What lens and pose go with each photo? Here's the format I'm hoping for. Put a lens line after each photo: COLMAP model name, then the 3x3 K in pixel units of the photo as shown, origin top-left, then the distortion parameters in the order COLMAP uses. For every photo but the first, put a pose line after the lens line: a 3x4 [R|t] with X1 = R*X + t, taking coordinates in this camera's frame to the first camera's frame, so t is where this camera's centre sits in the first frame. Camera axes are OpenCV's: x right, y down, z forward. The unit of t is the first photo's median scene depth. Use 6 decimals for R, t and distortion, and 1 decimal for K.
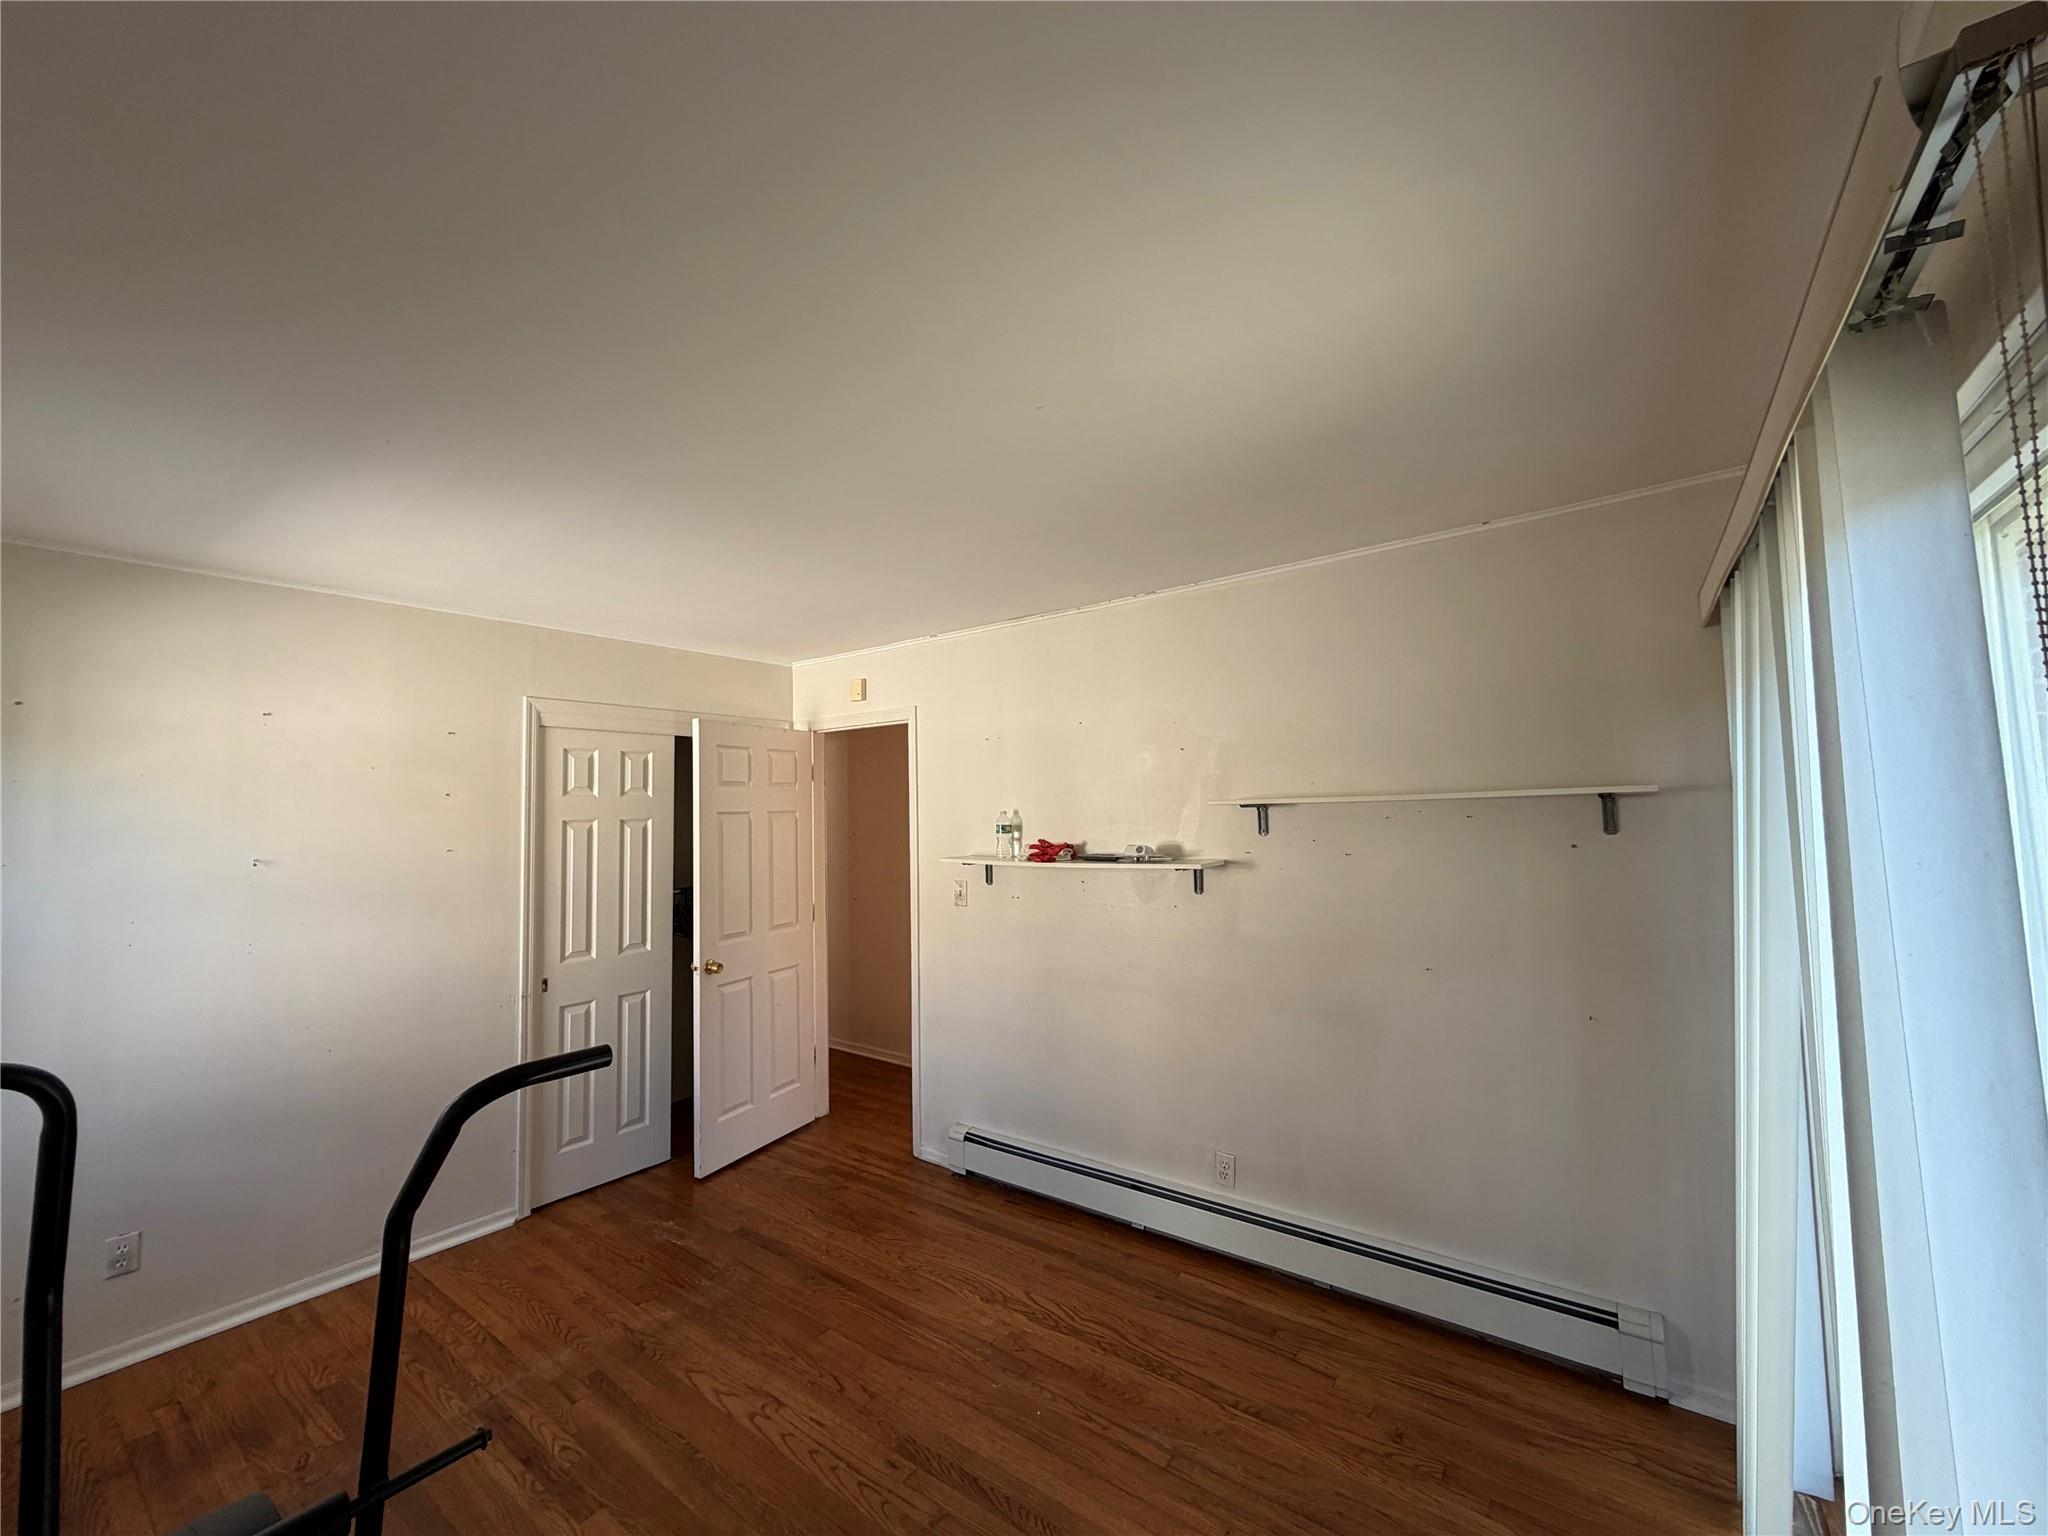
lens RADIAL K [[812.1, 0, 1015.5], [0, 812.1, 771.0], [0, 0, 1]] dist [0.000282, -0.000298]
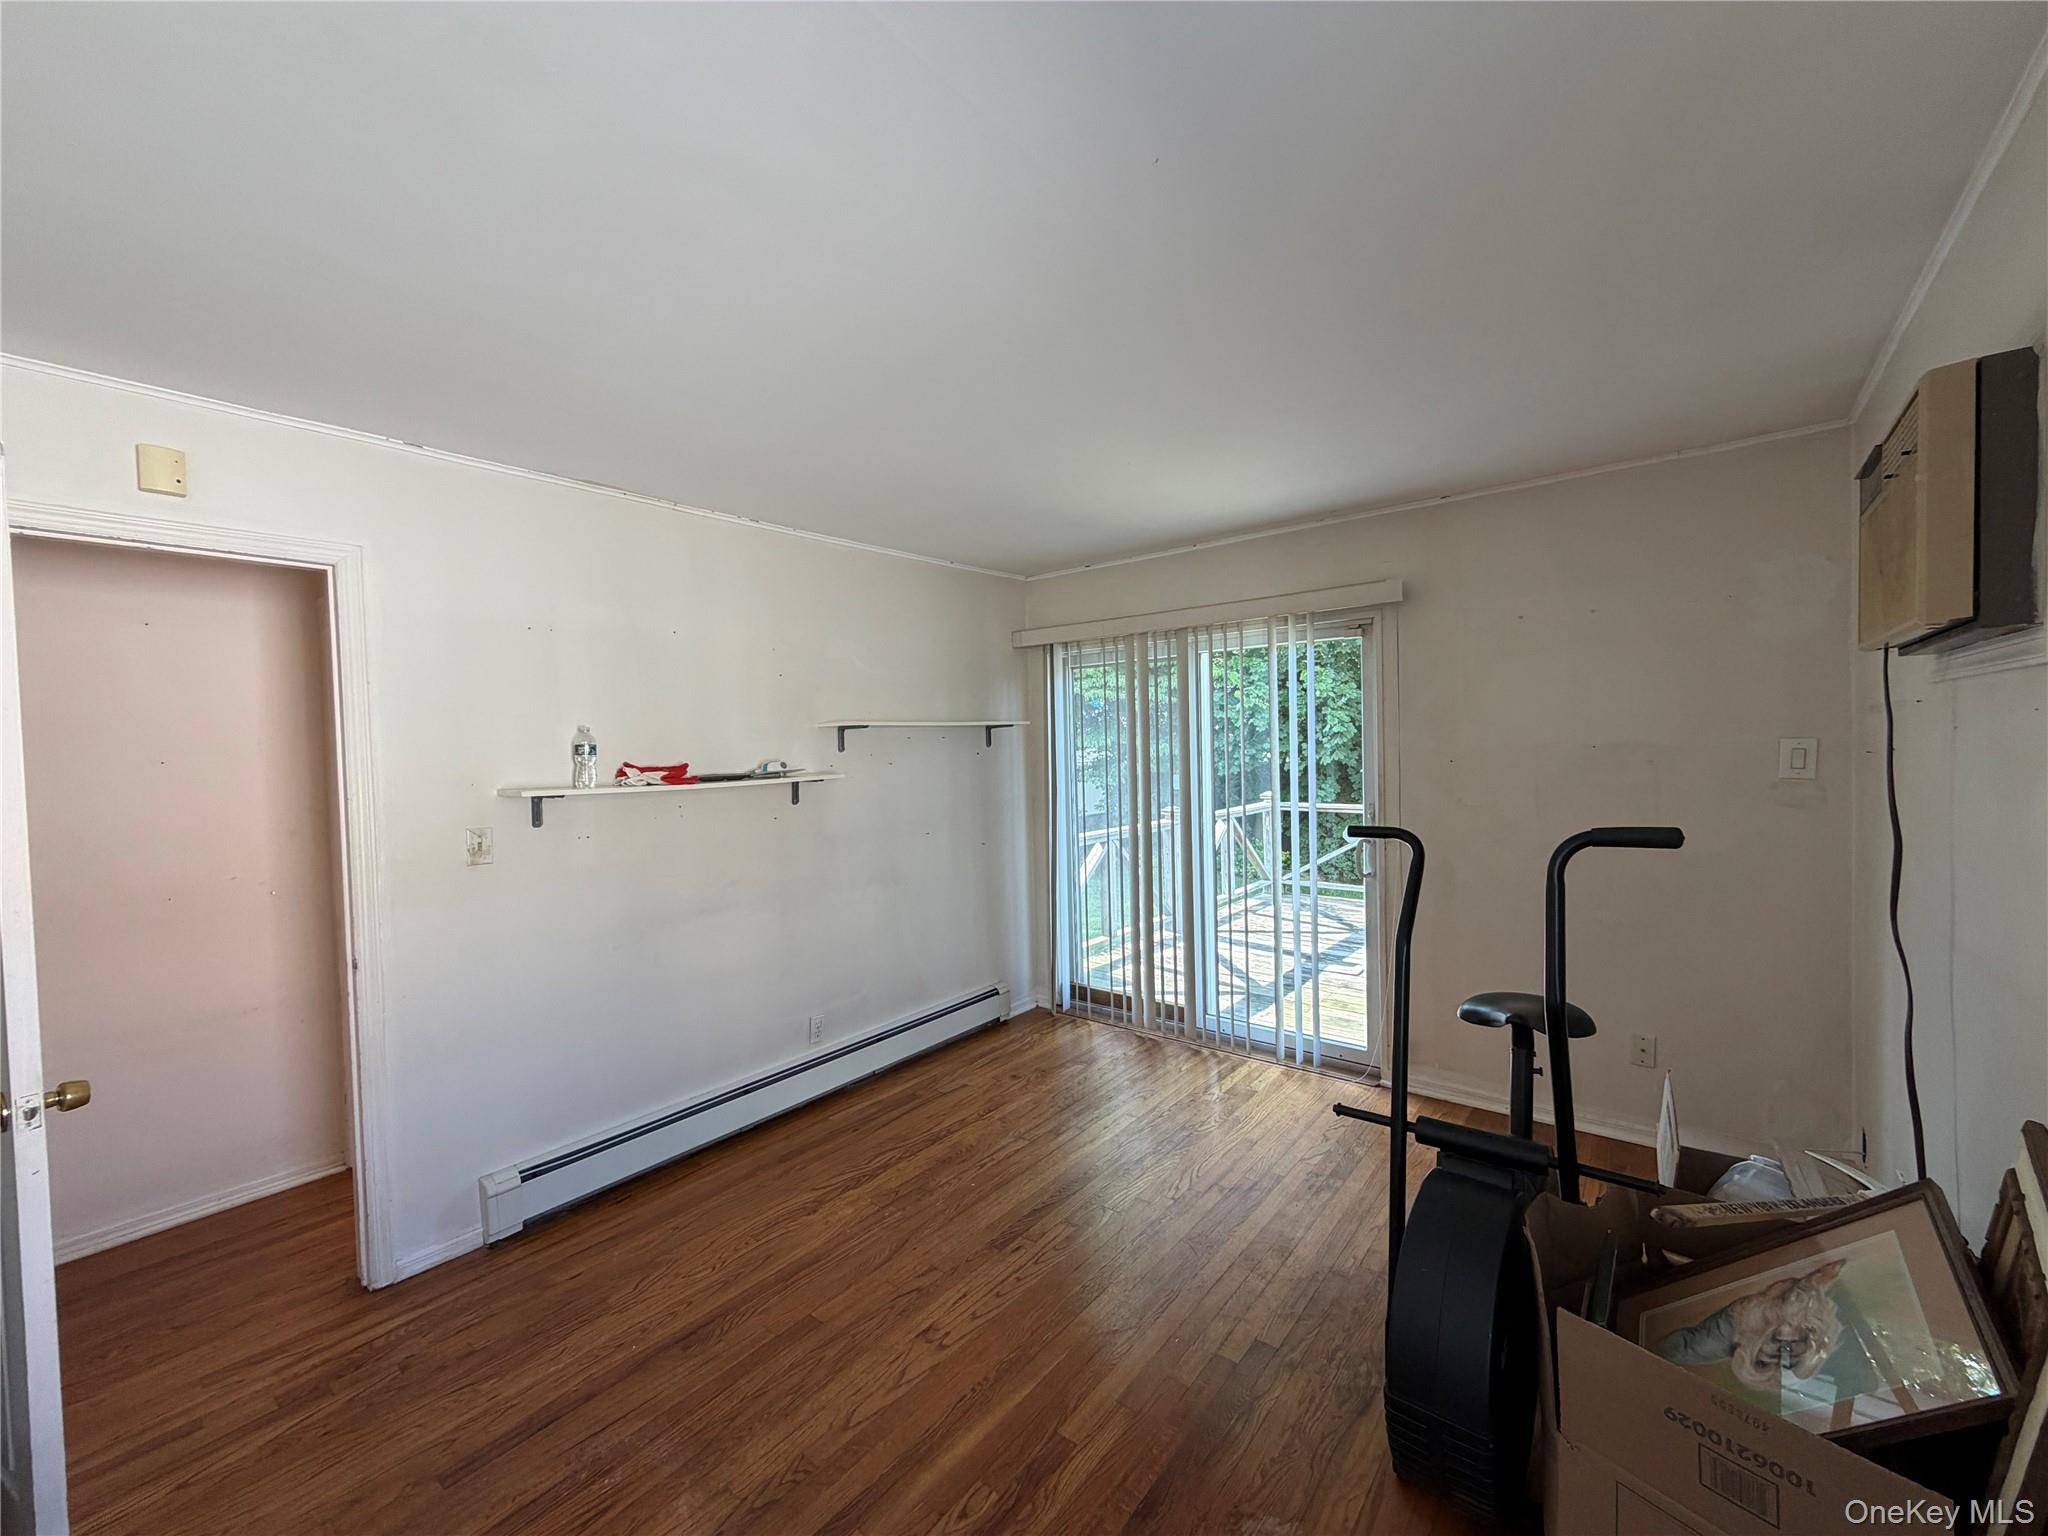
lens RADIAL K [[812.1, 0, 1015.5], [0, 812.1, 771.0], [0, 0, 1]] dist [0.000282, -0.000298]
pose [[0.045681, -0.009990, 0.998906, -0.962774], [-0.024887, 0.999628, 0.011135, 0.090479], [-0.998646, -0.025368, 0.045416, 0.685942]]
